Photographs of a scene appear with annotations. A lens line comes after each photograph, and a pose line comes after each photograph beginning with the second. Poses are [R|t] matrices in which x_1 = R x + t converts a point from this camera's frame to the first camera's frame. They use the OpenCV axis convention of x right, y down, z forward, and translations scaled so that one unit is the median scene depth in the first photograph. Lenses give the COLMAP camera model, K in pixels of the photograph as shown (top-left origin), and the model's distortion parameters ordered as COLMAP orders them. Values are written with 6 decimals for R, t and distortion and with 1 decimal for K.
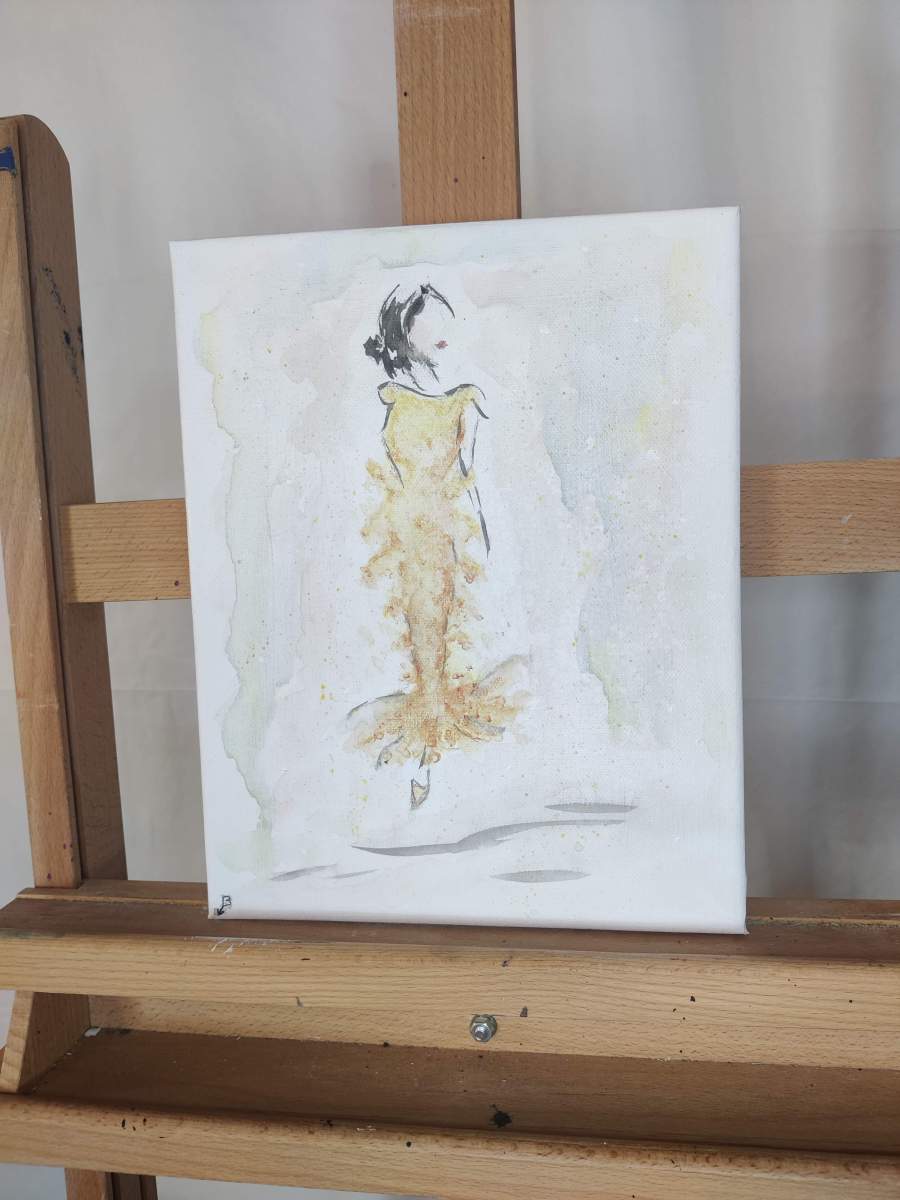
lens RADIAL K [[917.8, 0, 463.7], [0, 917.8, 584.9], [0, 0, 1]] dist [-0.048608, 0.025499]
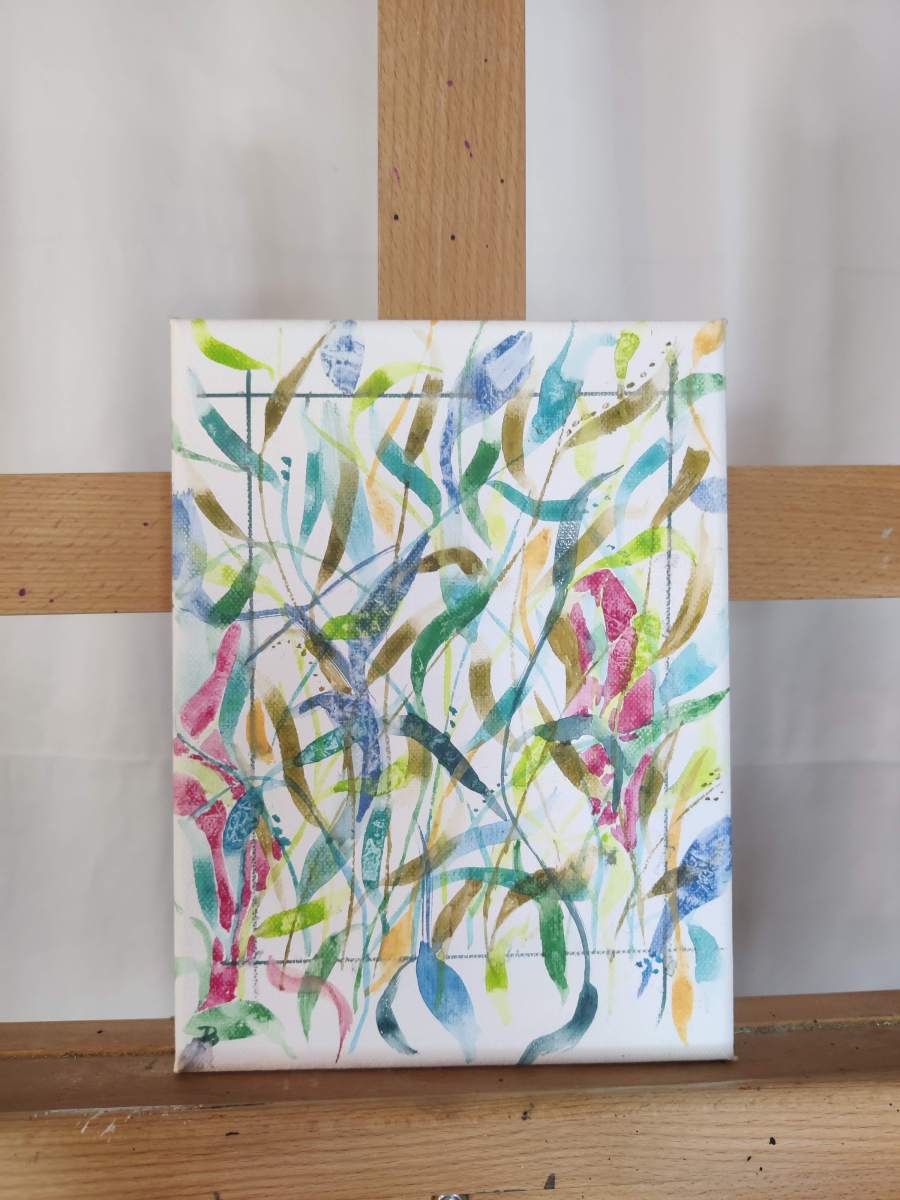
lens RADIAL K [[917.8, 0, 452.3], [0, 917.8, 603.0], [0, 0, 1]] dist [-0.048608, 0.025499]
pose [[0.973833, 0.031319, 0.225097, -0.175657], [-0.014841, 0.997109, -0.074527, 0.065082], [-0.226780, 0.069237, 0.971482, 0.279794]]
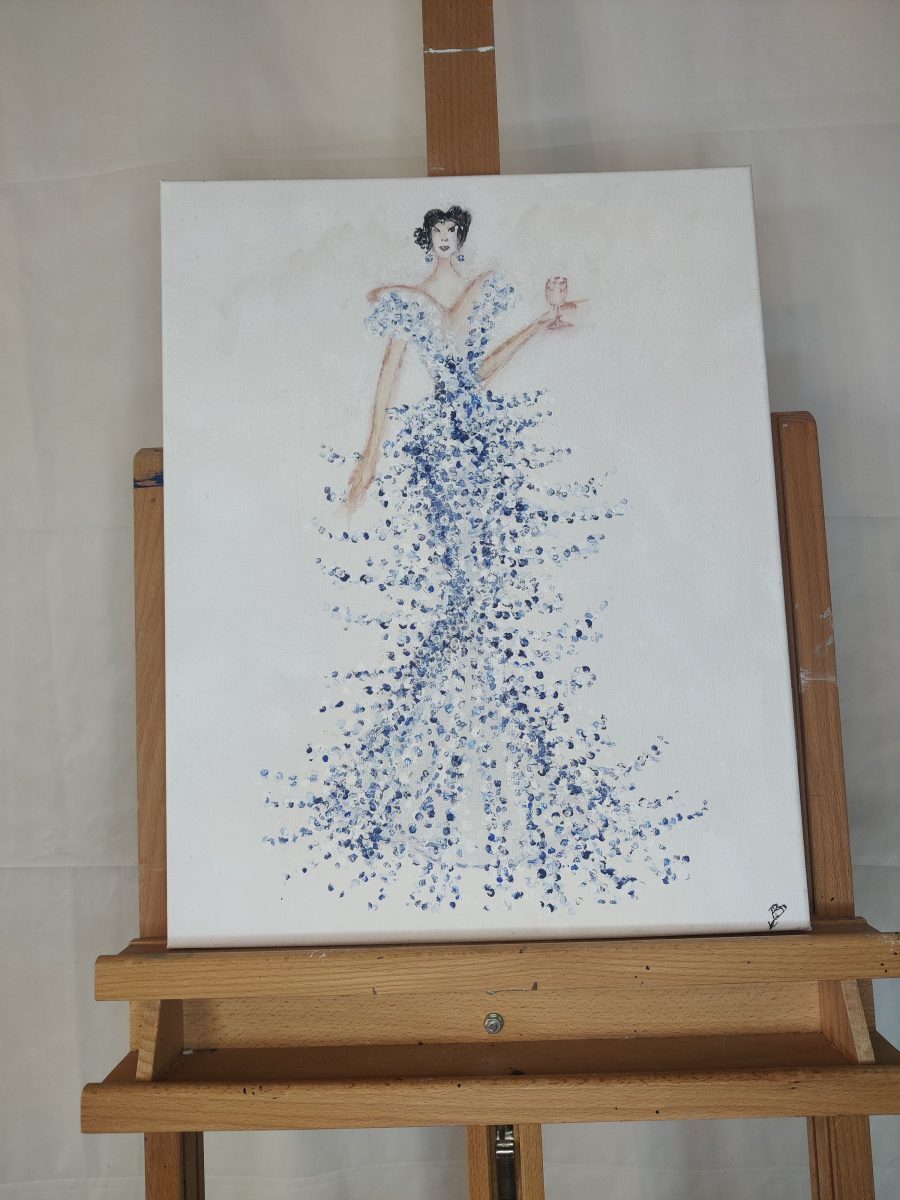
lens RADIAL K [[917.8, 0, 455.5], [0, 917.8, 591.3], [0, 0, 1]] dist [-0.048608, 0.025499]
pose [[0.991962, 0.016292, 0.125484, -0.242033], [0.008090, 0.981484, -0.191376, 0.120952], [-0.126279, 0.190853, 0.973462, -0.501426]]
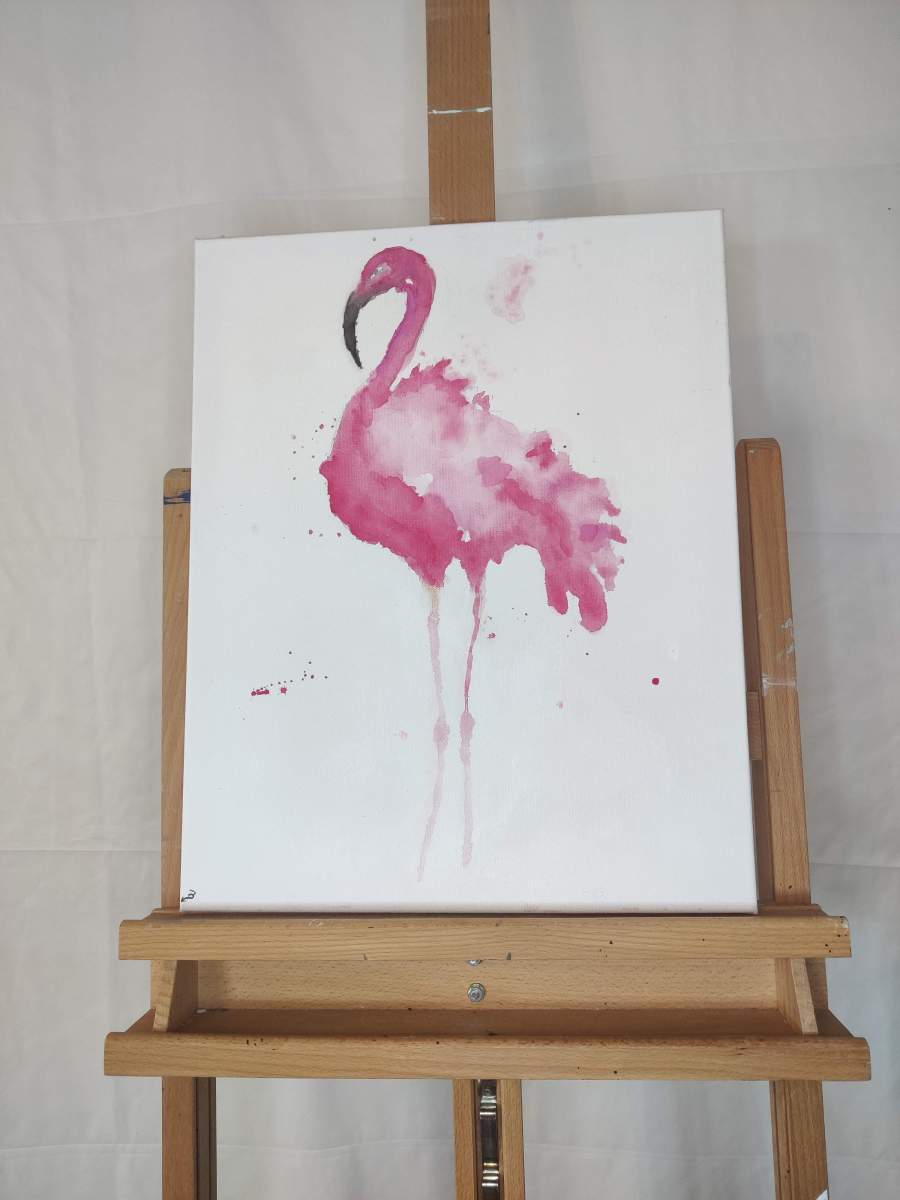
lens RADIAL K [[917.8, 0, 463.1], [0, 917.8, 579.2], [0, 0, 1]] dist [-0.048608, 0.025499]
pose [[0.995907, 0.028351, 0.085825, -0.165431], [-0.009717, 0.977612, -0.210189, 0.147761], [-0.089862, 0.208495, 0.973886, -0.680504]]
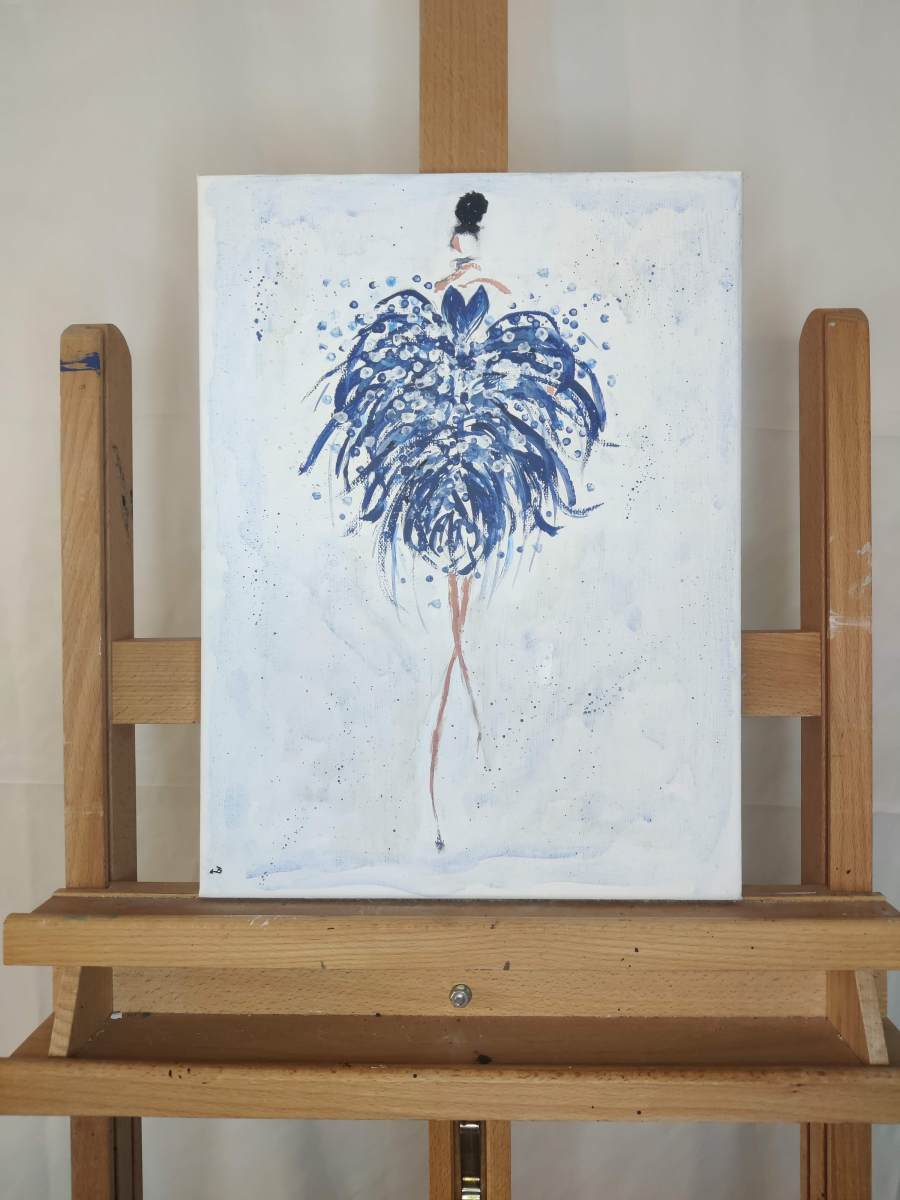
lens RADIAL K [[917.8, 0, 468.3], [0, 917.8, 580.3], [0, 0, 1]] dist [-0.048608, 0.025499]
pose [[0.989824, 0.038970, 0.136855, -0.174373], [-0.025599, 0.994843, -0.098141, 0.056346], [-0.139974, 0.093639, 0.985718, -0.286506]]
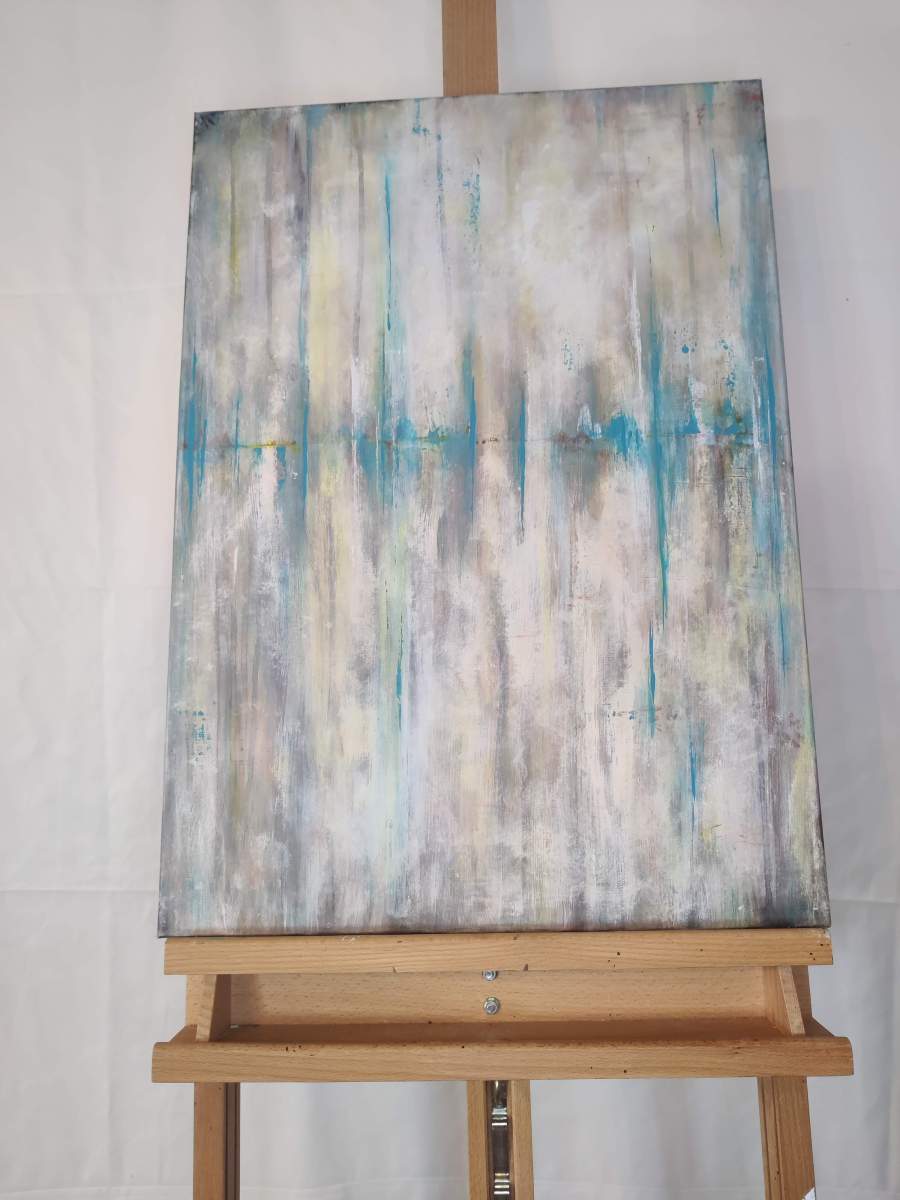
lens RADIAL K [[917.8, 0, 457.3], [0, 917.8, 577.5], [0, 0, 1]] dist [-0.048608, 0.025499]
pose [[0.991309, 0.044371, 0.123843, -0.307227], [-0.008600, 0.961247, -0.275556, 0.218433], [-0.131270, 0.272096, 0.953274, -0.847212]]
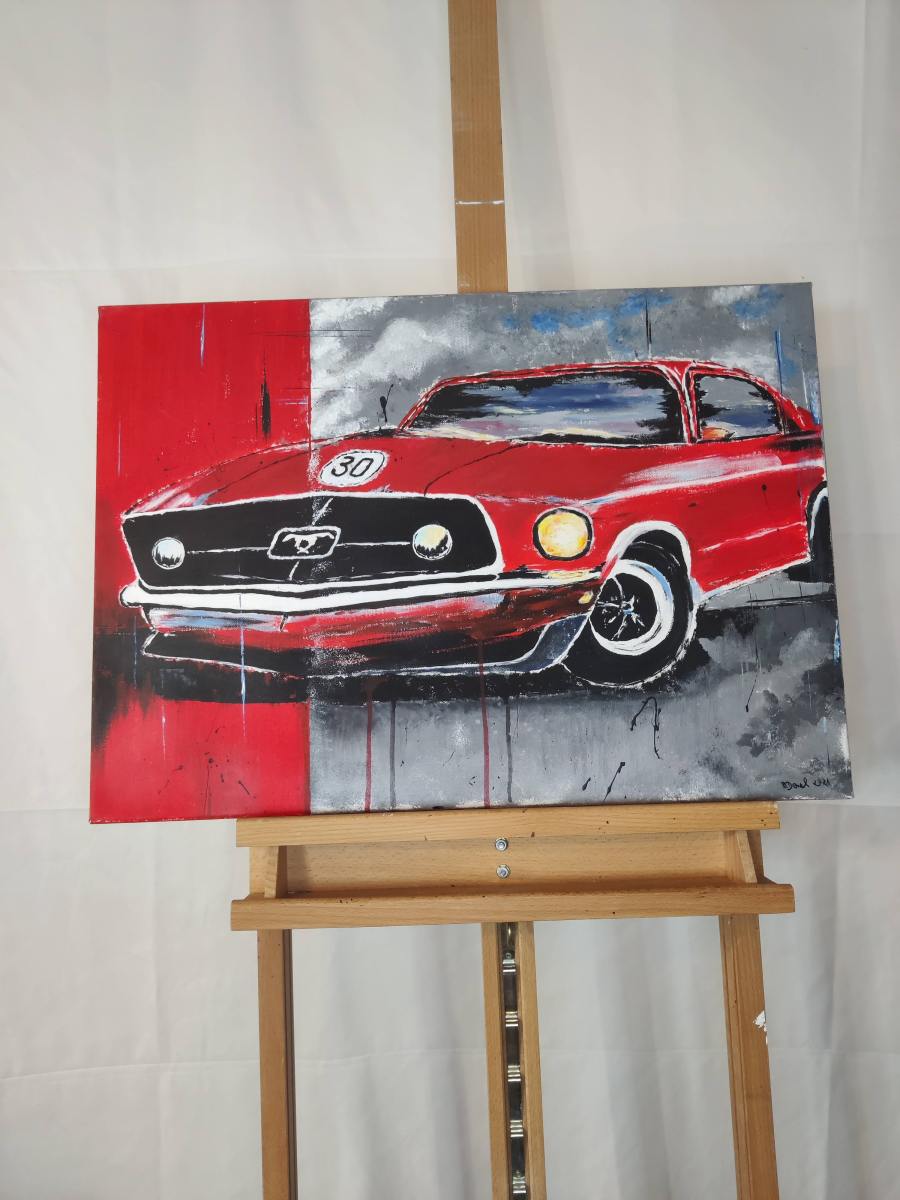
lens RADIAL K [[917.8, 0, 457.7], [0, 917.8, 581.0], [0, 0, 1]] dist [-0.048608, 0.025499]
pose [[0.987498, 0.030088, 0.154736, -0.450504], [0.006806, 0.972563, -0.232542, 0.368515], [-0.157487, 0.230688, 0.960198, -1.169384]]
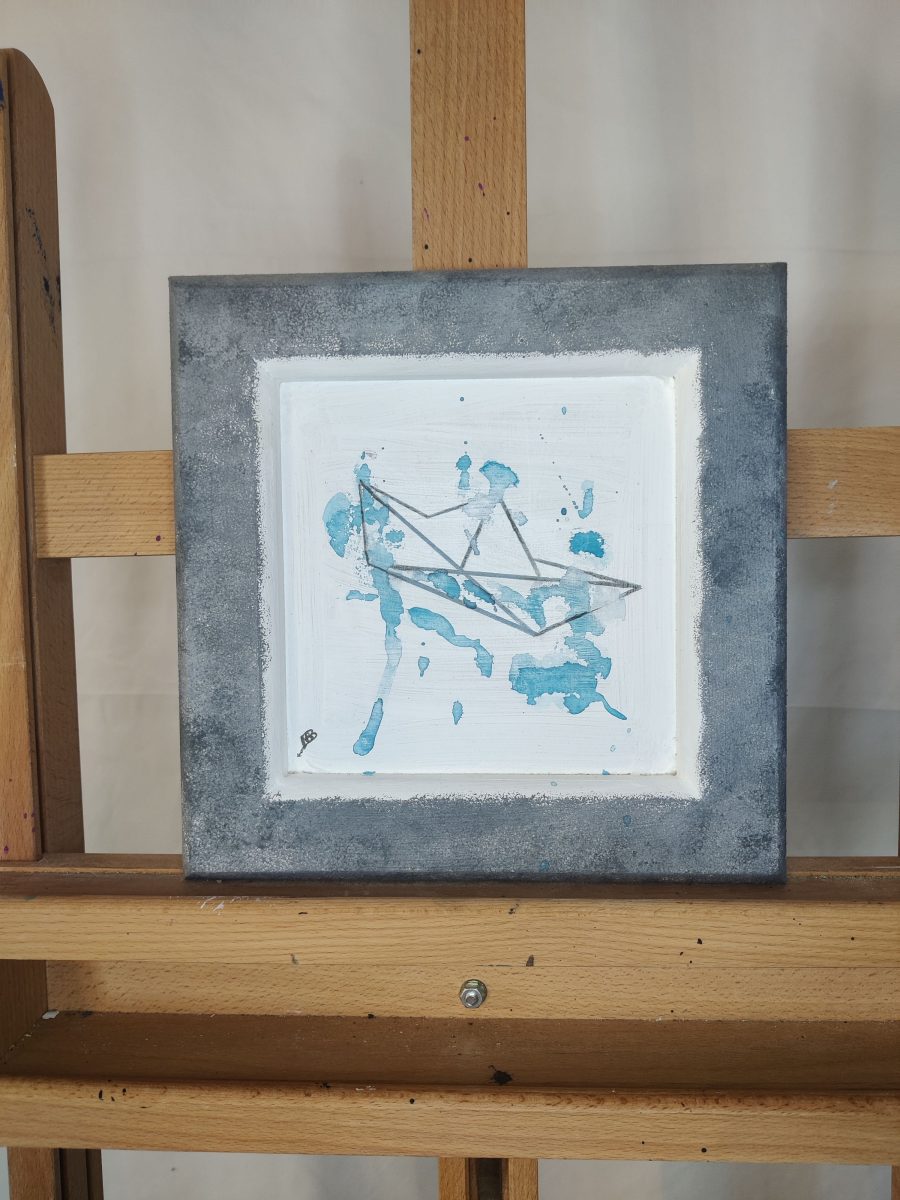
lens RADIAL K [[917.8, 0, 461.2], [0, 917.8, 605.6], [0, 0, 1]] dist [-0.048608, 0.025499]
pose [[0.994237, 0.021649, 0.104991, -0.114241], [-0.017562, 0.999057, -0.039695, 0.120876], [-0.105752, 0.037622, 0.993681, 0.014576]]
